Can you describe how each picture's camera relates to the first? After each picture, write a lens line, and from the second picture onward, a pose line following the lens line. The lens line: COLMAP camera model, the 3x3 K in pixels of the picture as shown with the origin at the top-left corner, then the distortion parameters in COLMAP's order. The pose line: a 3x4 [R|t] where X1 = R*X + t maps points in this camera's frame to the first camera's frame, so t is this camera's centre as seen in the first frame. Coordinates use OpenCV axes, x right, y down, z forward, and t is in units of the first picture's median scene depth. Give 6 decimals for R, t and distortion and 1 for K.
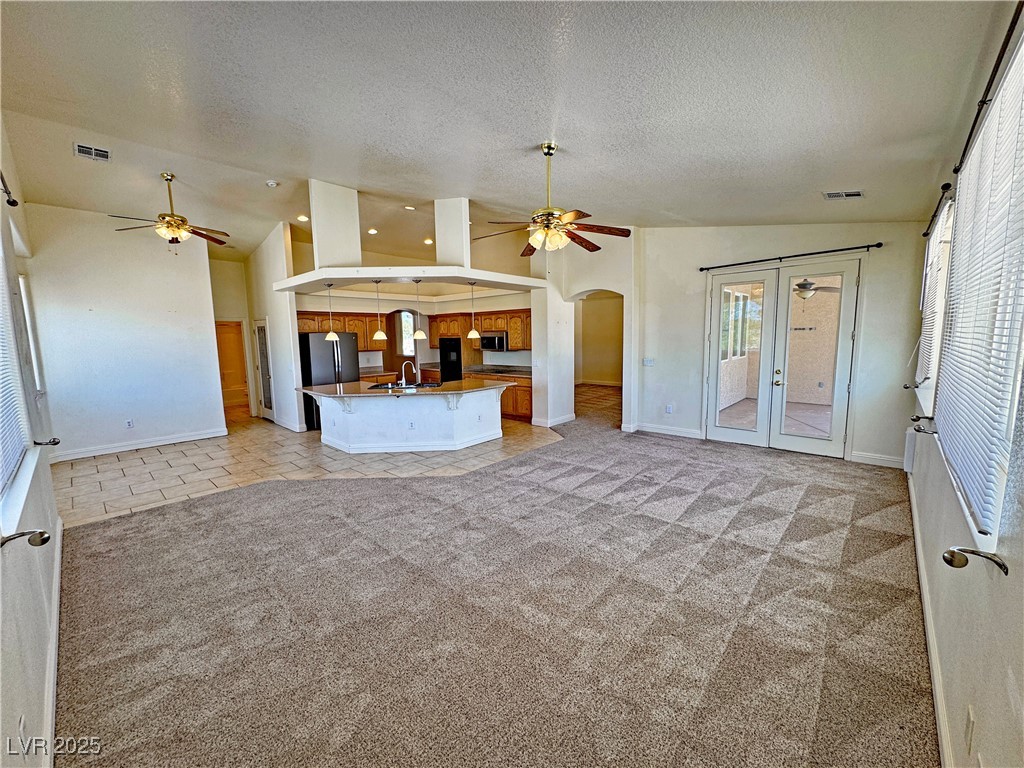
lens RADIAL K [[407.2, 0, 512.0], [0, 407.2, 384.0], [0, 0, 1]] dist [-0.001789, -0.000021]
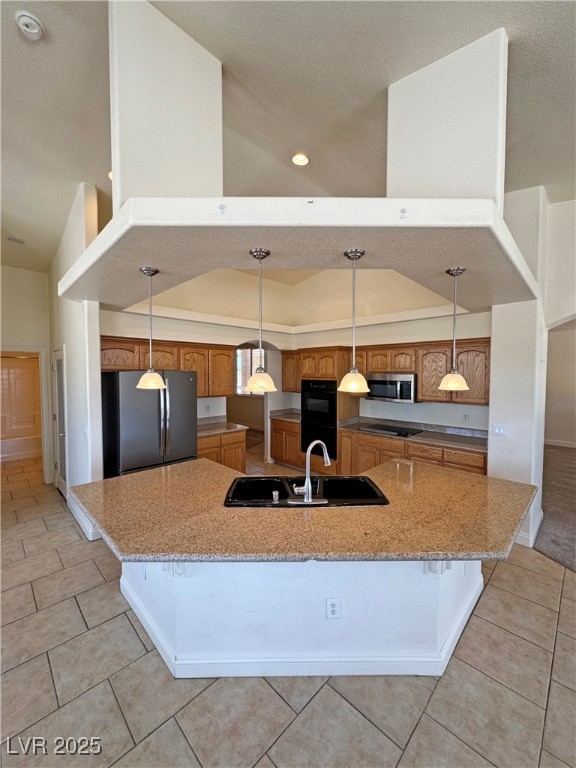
lens RADIAL K [[305.4, 0, 288.0], [0, 305.4, 384.0], [0, 0, 1]] dist [-0.001789, -0.000021]
pose [[0.998977, 0.020239, -0.040433, -0.202607], [-0.023431, 0.996512, -0.080092, -0.066373], [0.038671, 0.080958, 0.995967, 0.491353]]
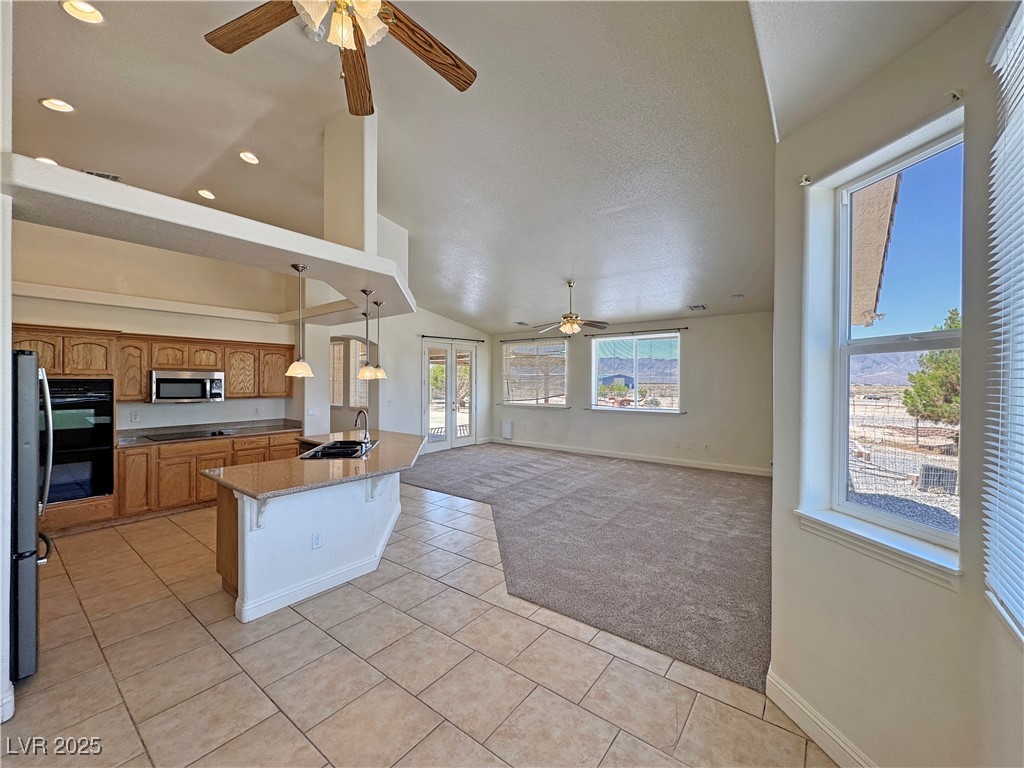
lens RADIAL K [[407.2, 0, 512.0], [0, 407.2, 384.0], [0, 0, 1]] dist [-0.001789, -0.000021]
pose [[-0.089097, 0.012226, 0.995948, -0.719861], [0.120511, 0.992711, -0.001406, -0.050243], [-0.988706, 0.119898, -0.089921, 0.592916]]
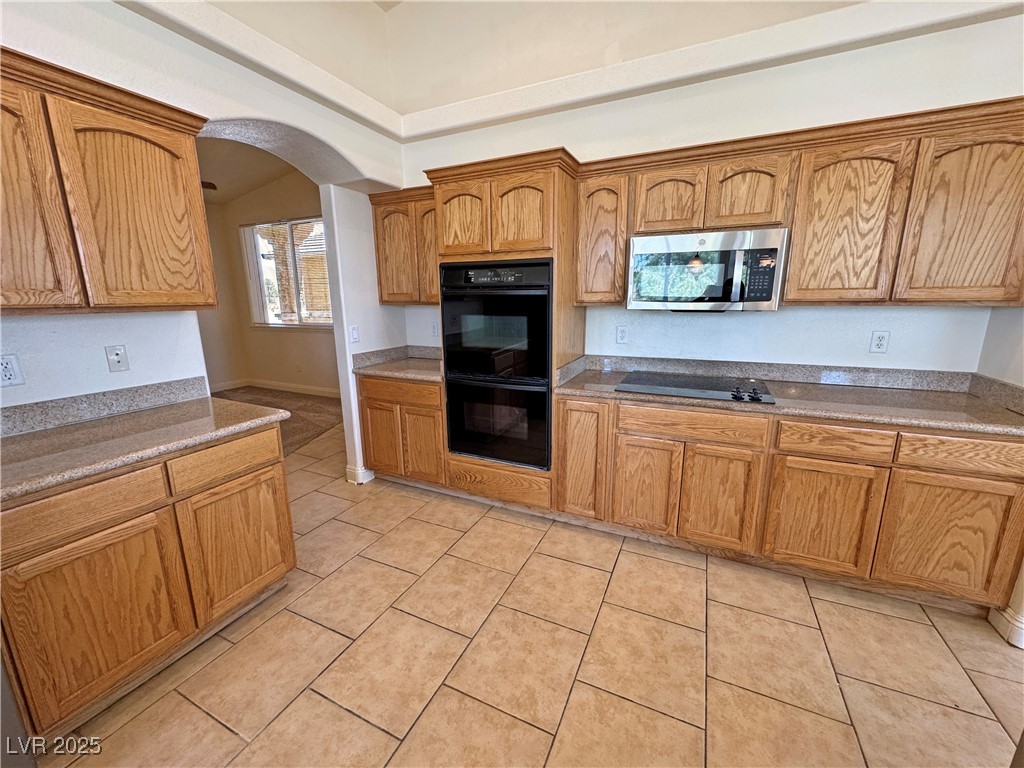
lens RADIAL K [[407.2, 0, 512.0], [0, 407.2, 384.0], [0, 0, 1]] dist [-0.001789, -0.000021]
pose [[0.954133, -0.054136, 0.294449, -0.244631], [0.029078, 0.995623, 0.088827, -0.062293], [-0.297969, -0.076191, 0.951530, 0.811111]]
